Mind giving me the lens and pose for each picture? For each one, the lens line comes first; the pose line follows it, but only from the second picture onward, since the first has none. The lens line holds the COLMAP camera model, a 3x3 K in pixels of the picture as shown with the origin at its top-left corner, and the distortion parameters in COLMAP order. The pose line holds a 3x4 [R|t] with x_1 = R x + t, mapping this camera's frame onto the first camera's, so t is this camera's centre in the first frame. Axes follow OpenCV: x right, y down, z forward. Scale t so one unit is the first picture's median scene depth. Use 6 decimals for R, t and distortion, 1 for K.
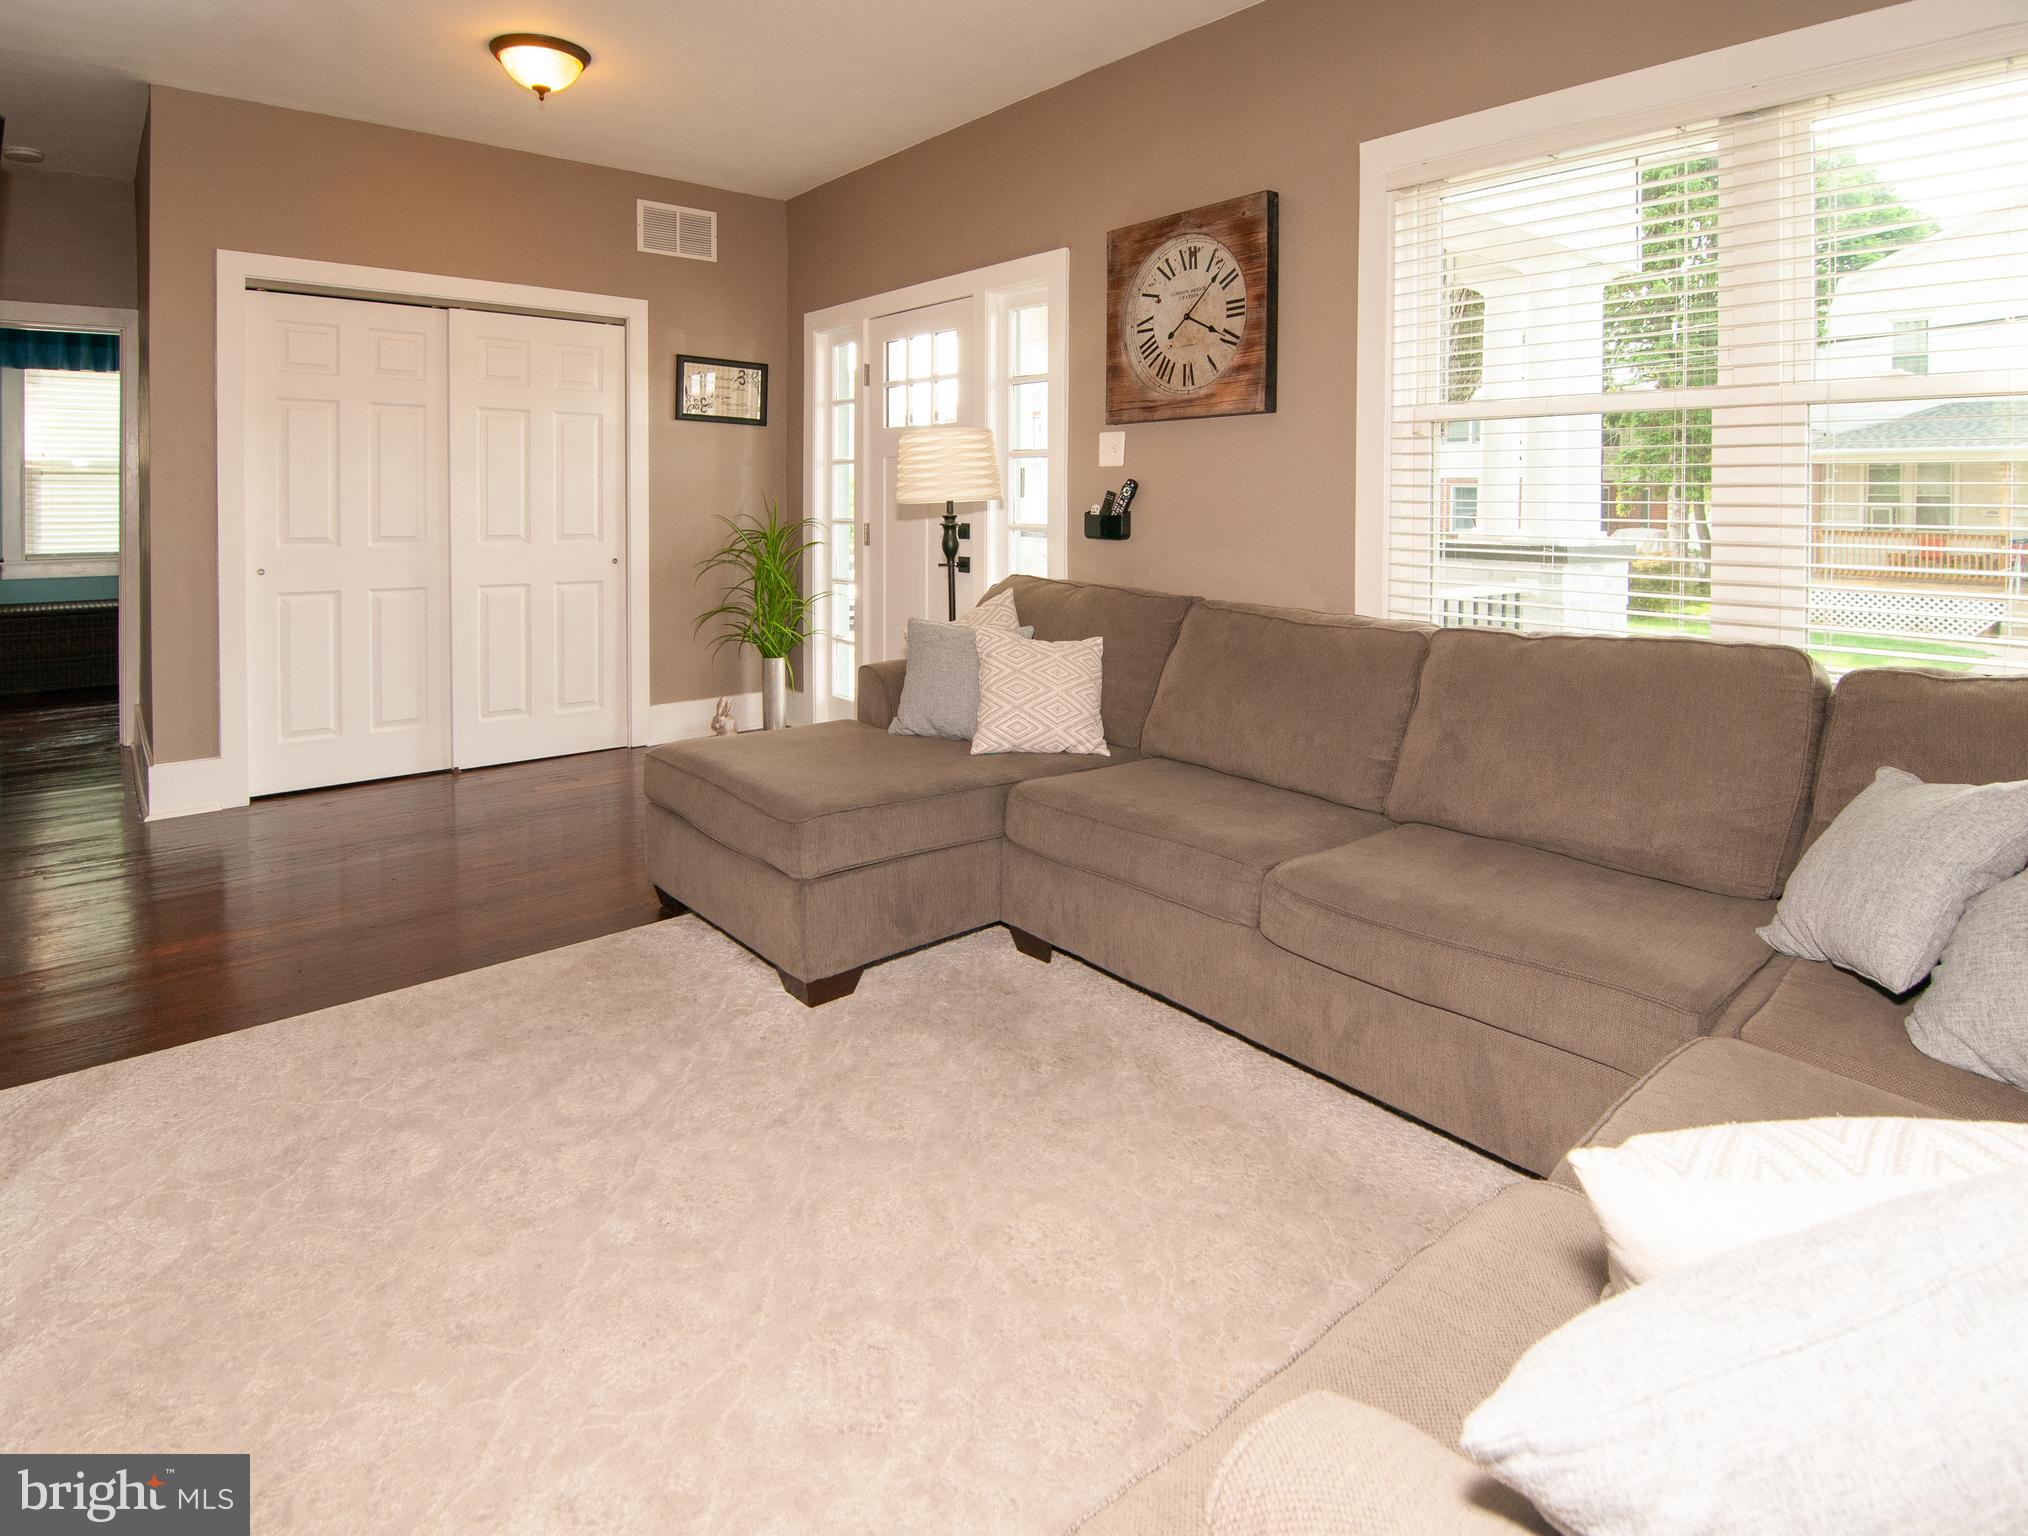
lens RADIAL K [[1068.8, 0, 1014.0], [0, 1068.8, 768.0], [0, 0, 1]] dist [-0.000114, -0.000016]
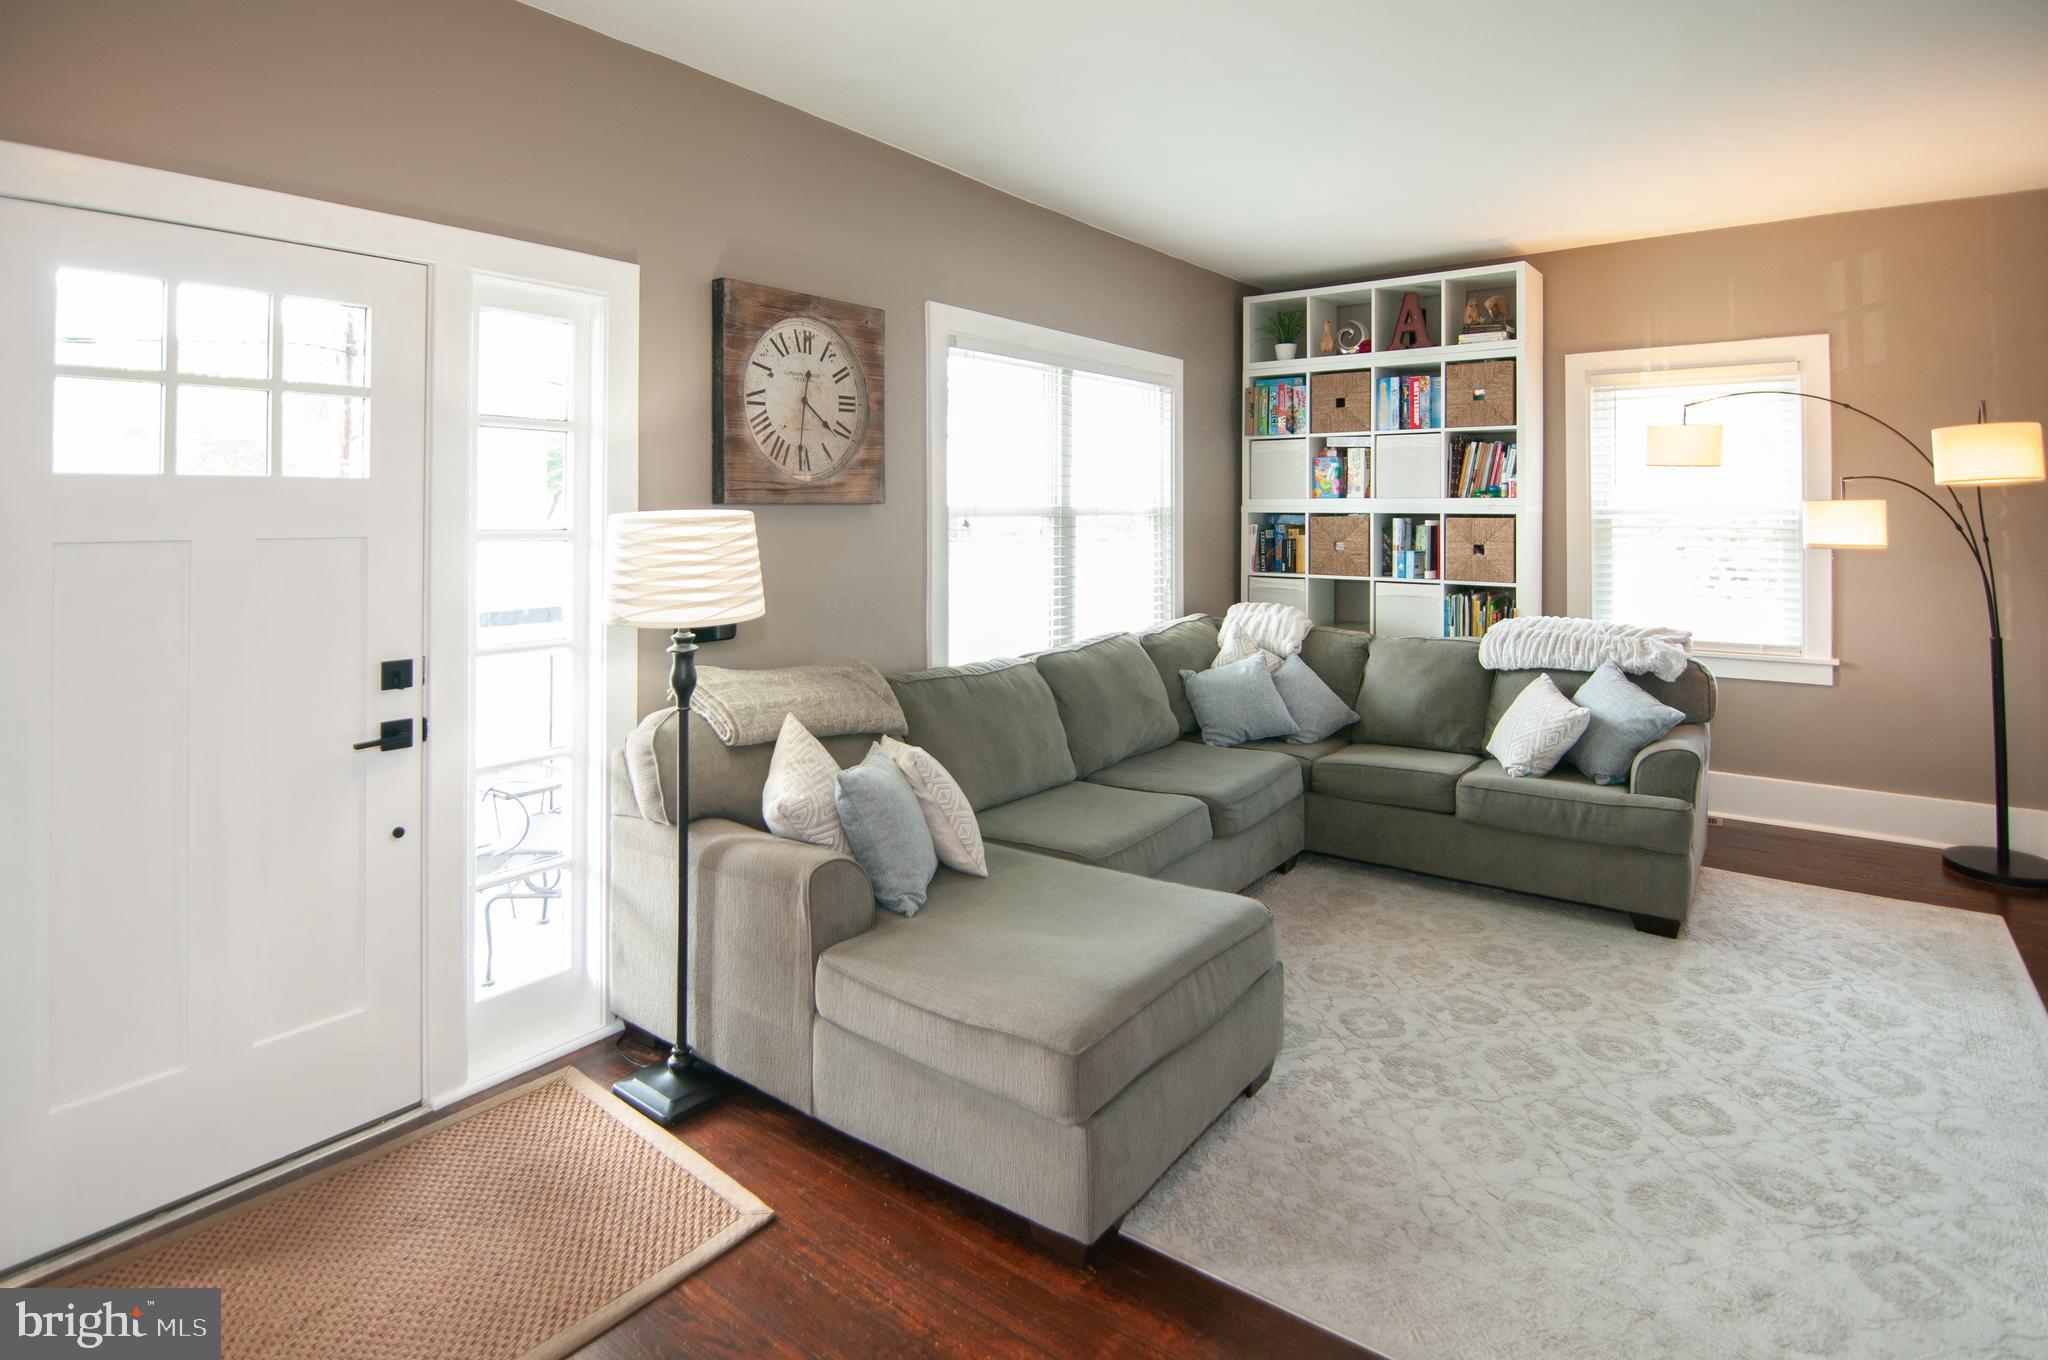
lens RADIAL K [[1025.0, 0, 1024.0], [0, 1025.0, 680.0], [0, 0, 1]] dist [-0.025048, -0.001067]
pose [[-0.214609, -0.155808, 0.964192, -0.813690], [0.241312, 0.948131, 0.206923, -0.323897], [-0.946420, 0.277079, -0.165879, 1.031139]]
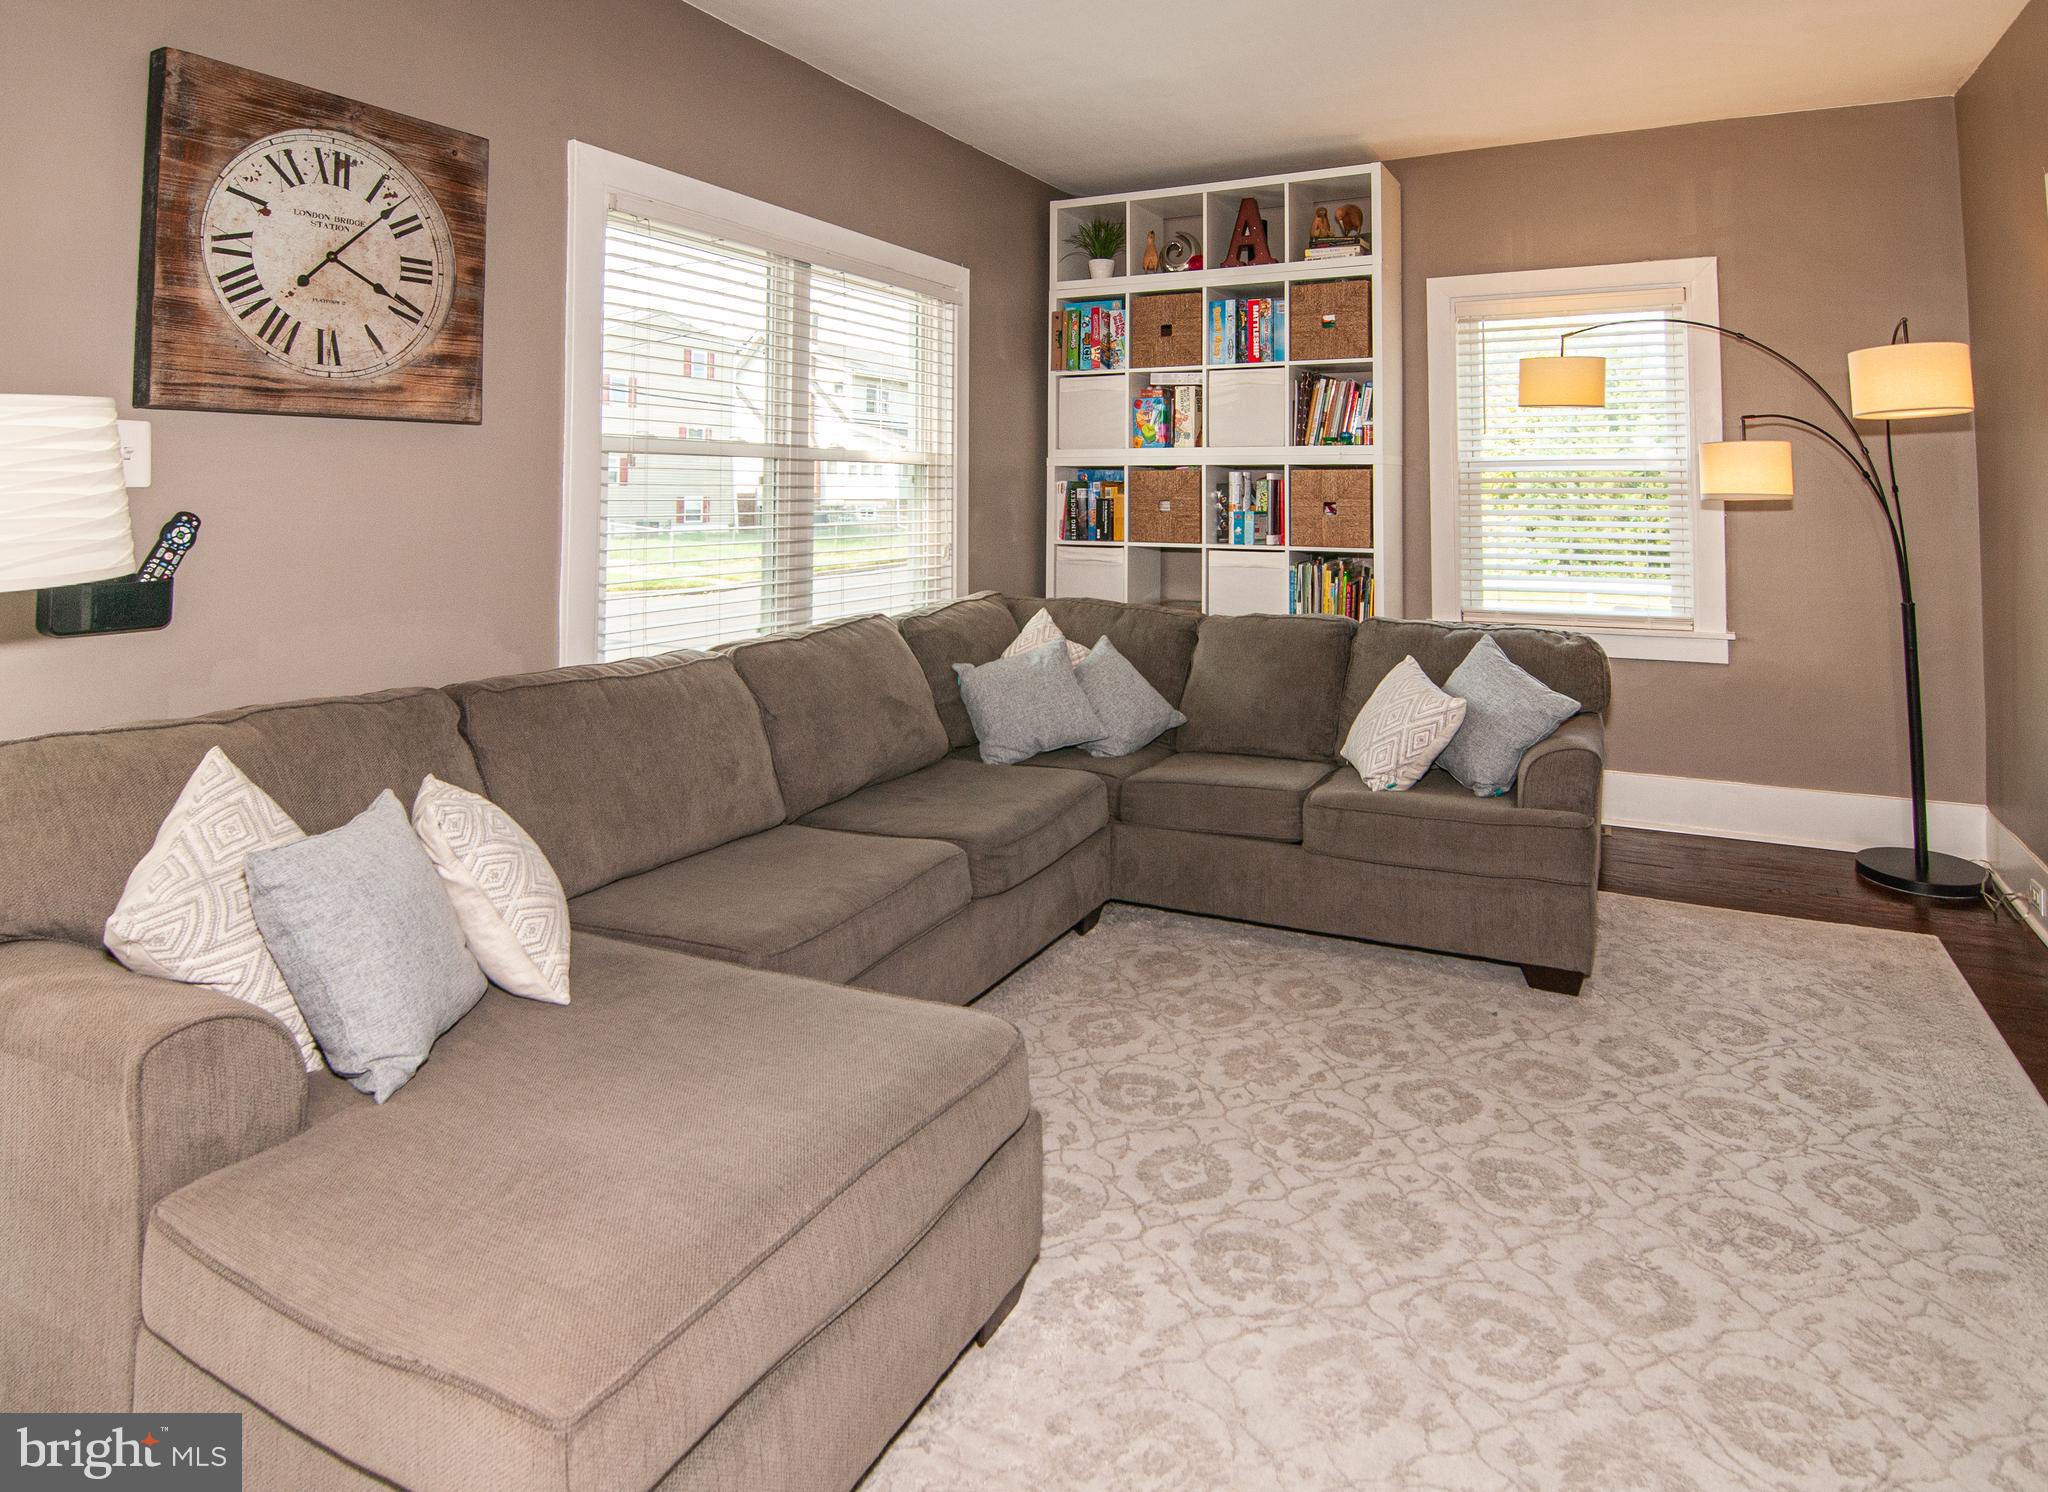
lens RADIAL K [[1142.6, 0, 1024.0], [0, 1142.6, 746.0], [0, 0, 1]] dist [-0.014924, -0.001707]
pose [[-0.365288, -0.200423, 0.909063, -0.645706], [0.231151, 0.926434, 0.297136, -0.258886], [-0.901739, 0.318671, -0.292087, 0.915120]]
